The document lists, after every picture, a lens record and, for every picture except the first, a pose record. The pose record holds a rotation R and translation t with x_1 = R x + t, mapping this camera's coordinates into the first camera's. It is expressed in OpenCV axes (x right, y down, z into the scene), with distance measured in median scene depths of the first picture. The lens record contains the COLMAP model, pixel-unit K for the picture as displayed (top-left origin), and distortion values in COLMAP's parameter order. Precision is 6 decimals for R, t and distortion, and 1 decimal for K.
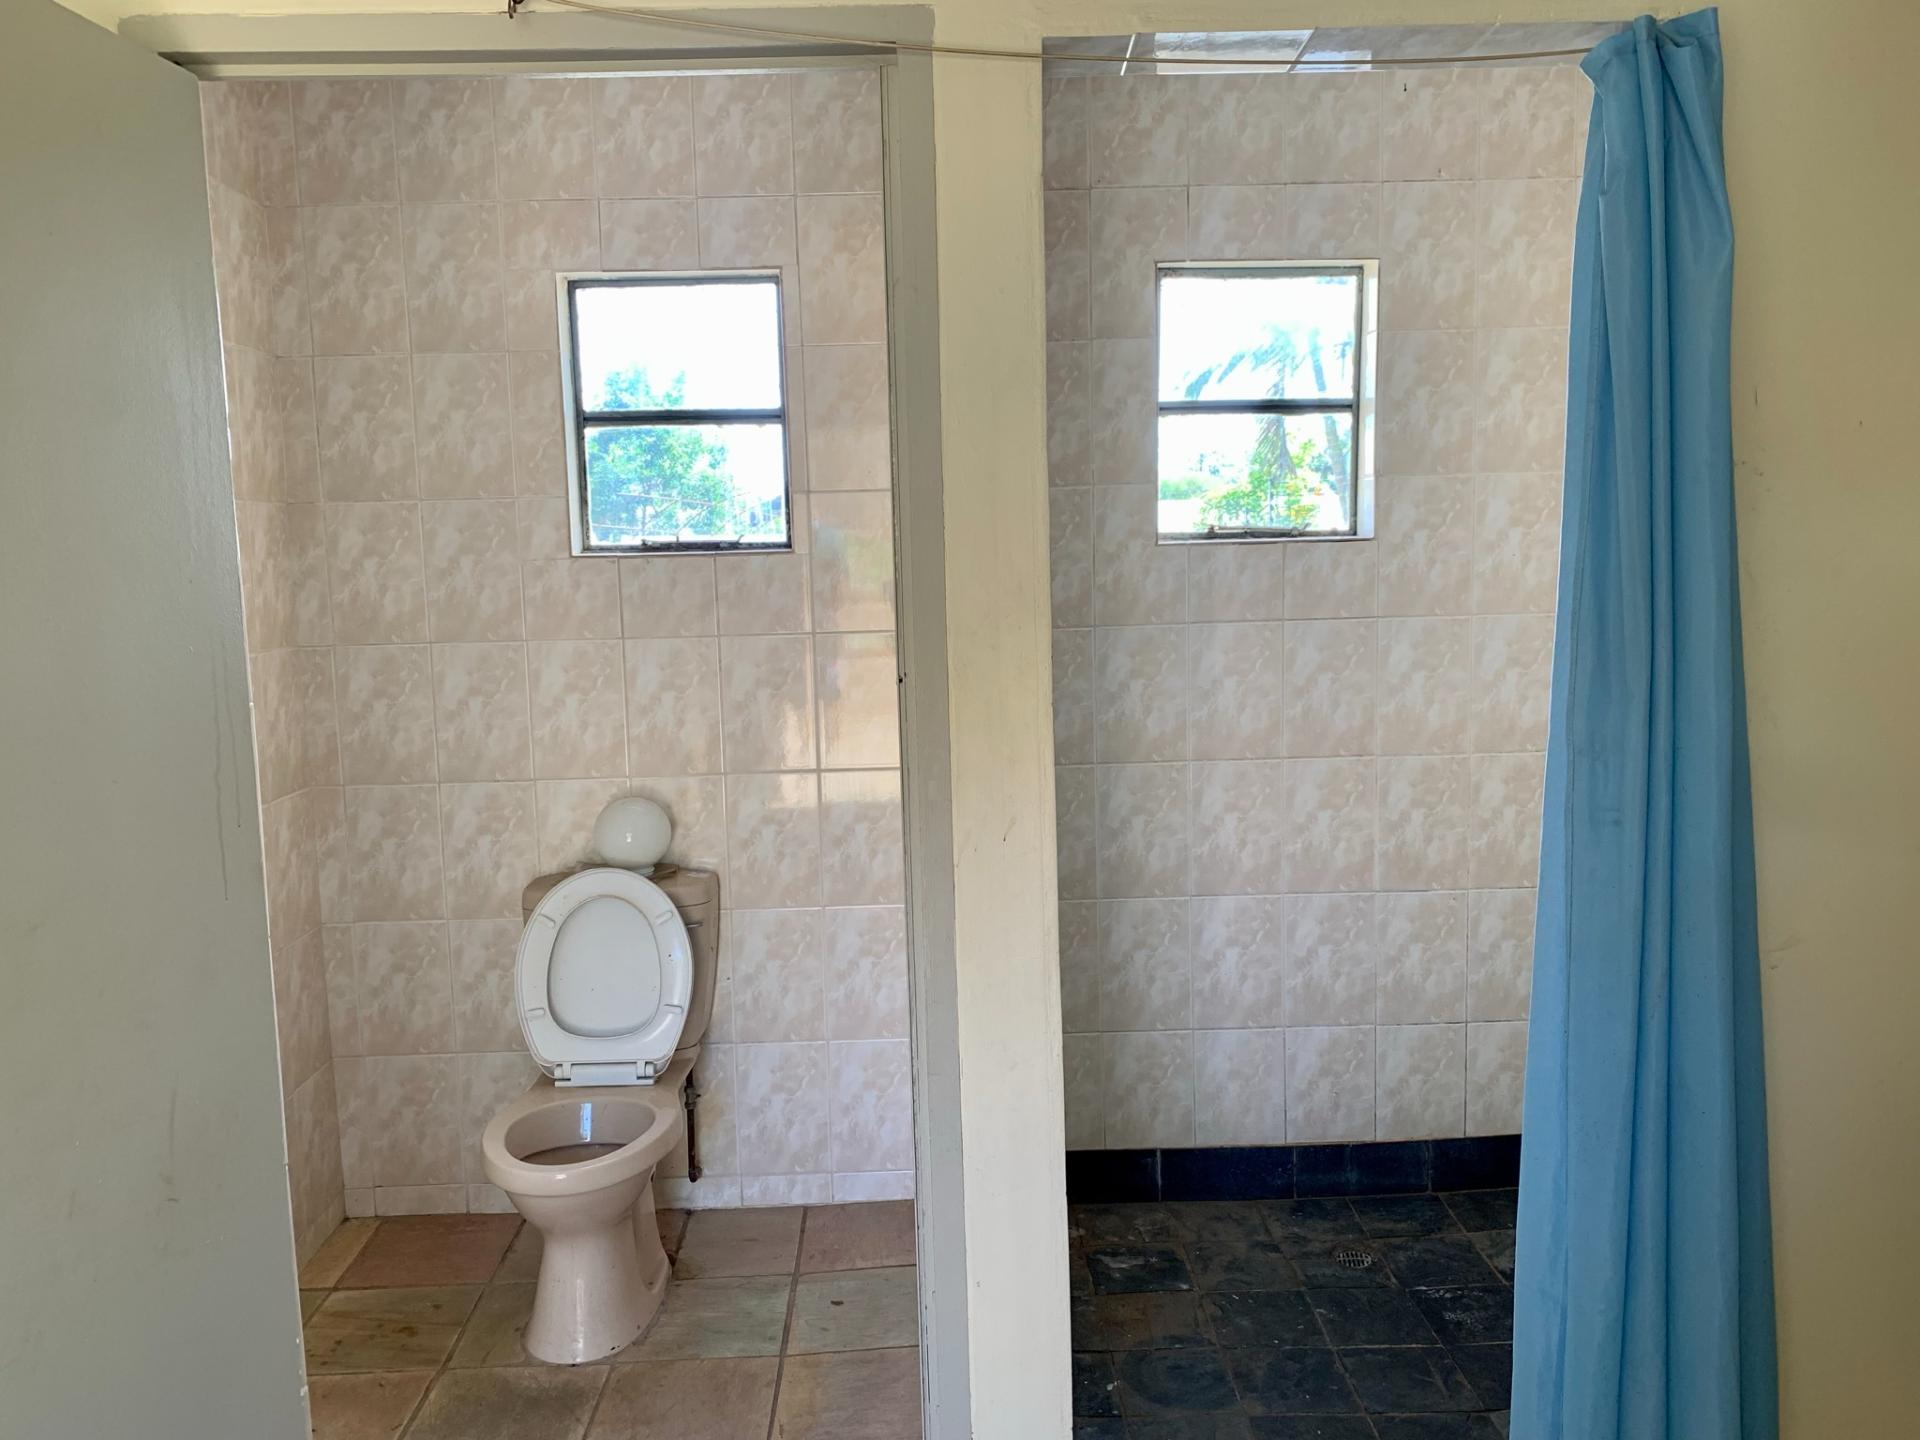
lens RADIAL K [[1488.7, 0, 949.3], [0, 1488.7, 715.5], [0, 0, 1]] dist [0.052075, -0.054476]
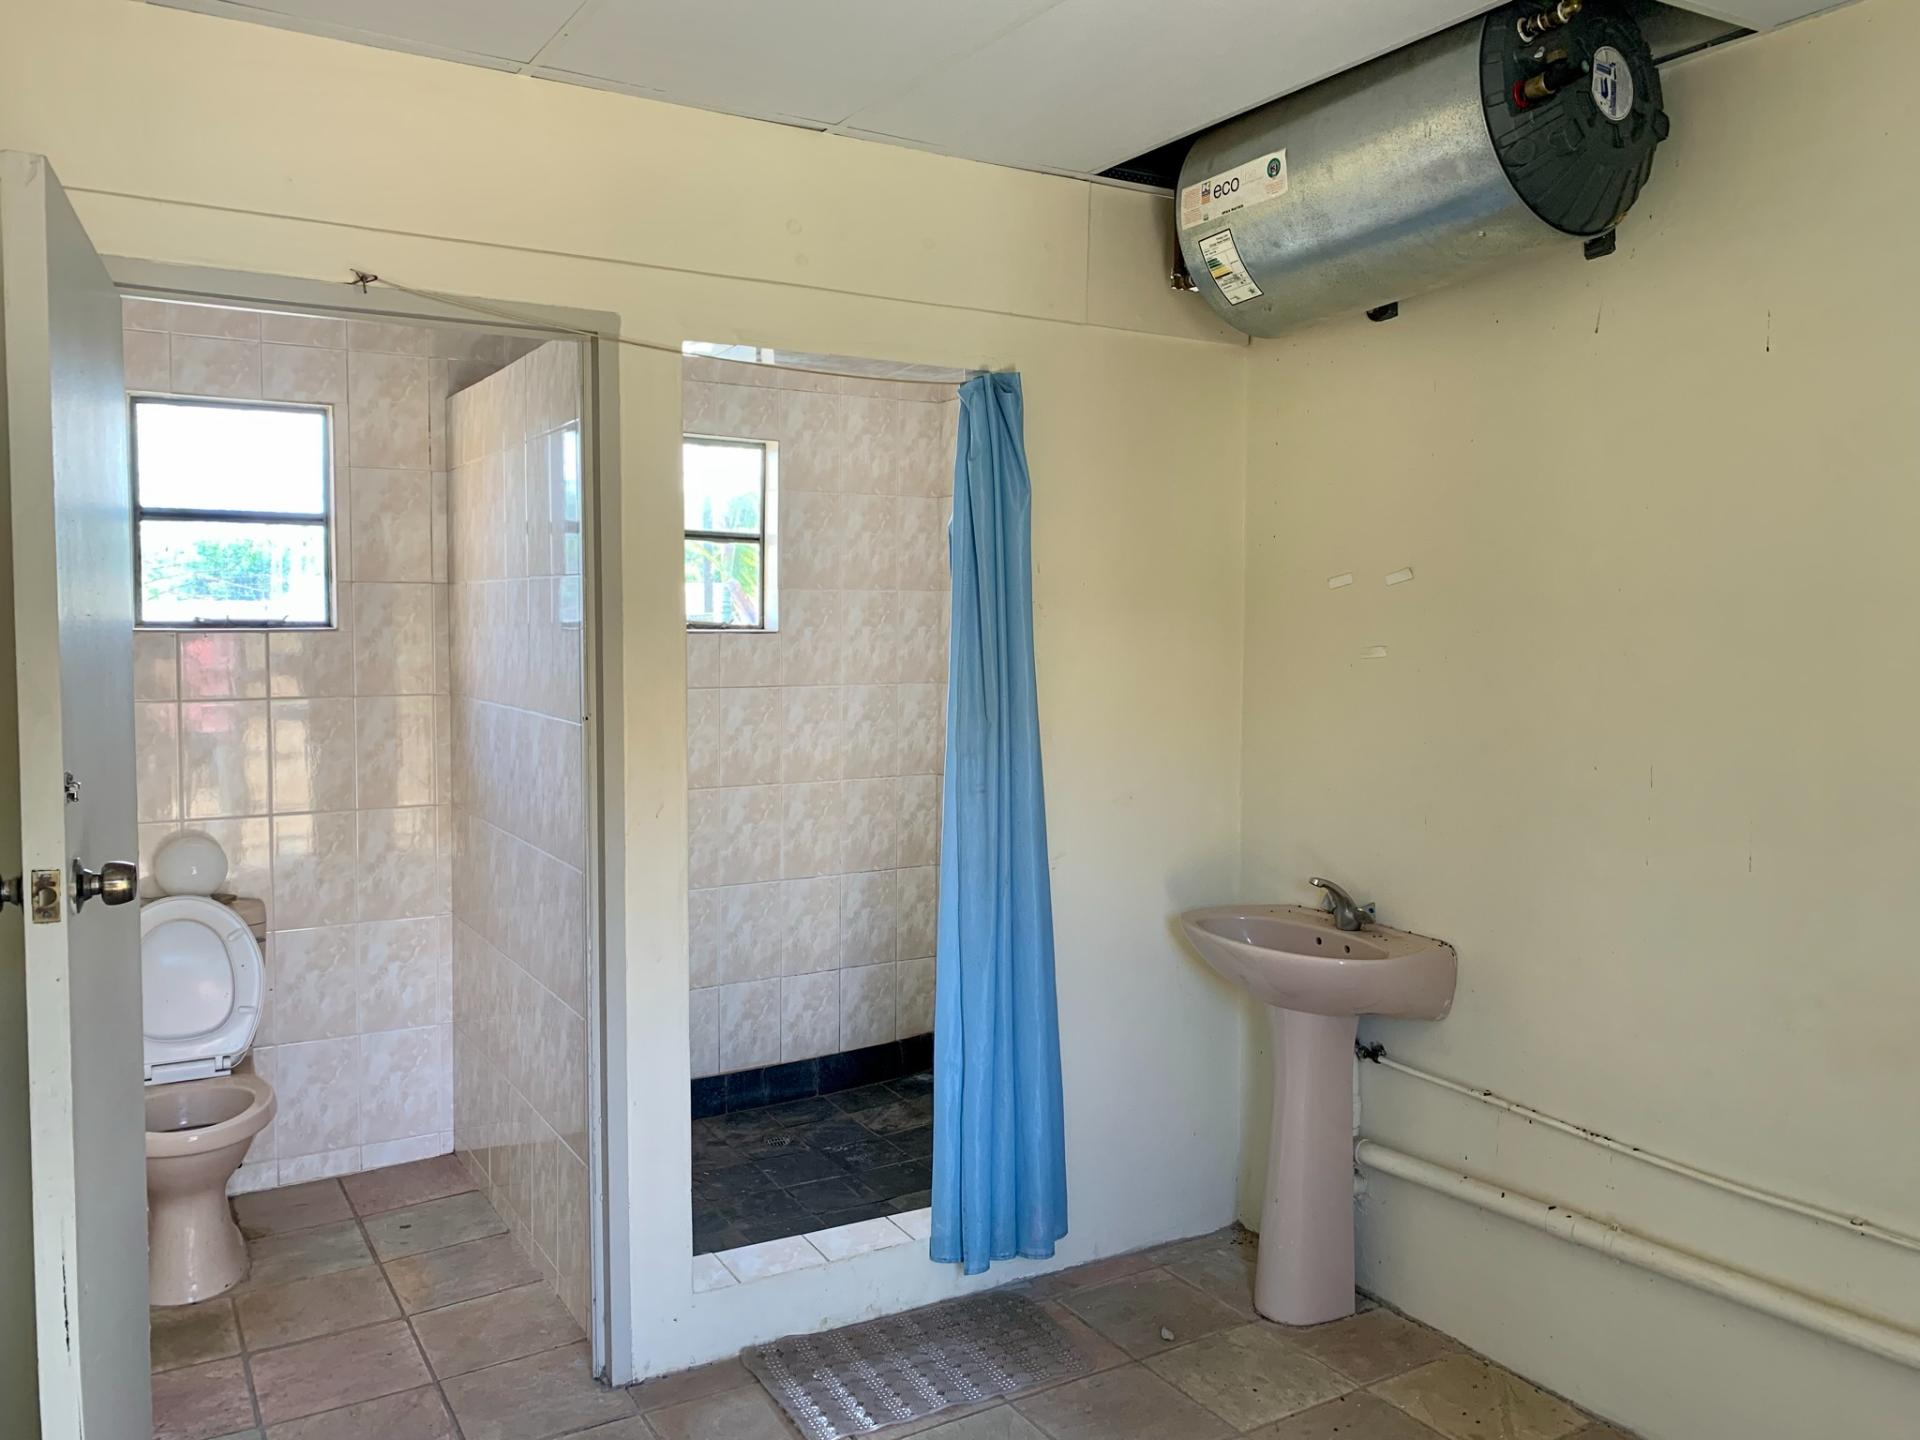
lens RADIAL K [[1488.7, 0, 948.6], [0, 1488.7, 700.5], [0, 0, 1]] dist [0.052075, -0.054476]
pose [[0.874211, 0.000670, 0.485545, -0.263587], [0.030121, 0.997998, -0.055609, 0.031570], [-0.484611, 0.063239, 0.872441, -0.318142]]
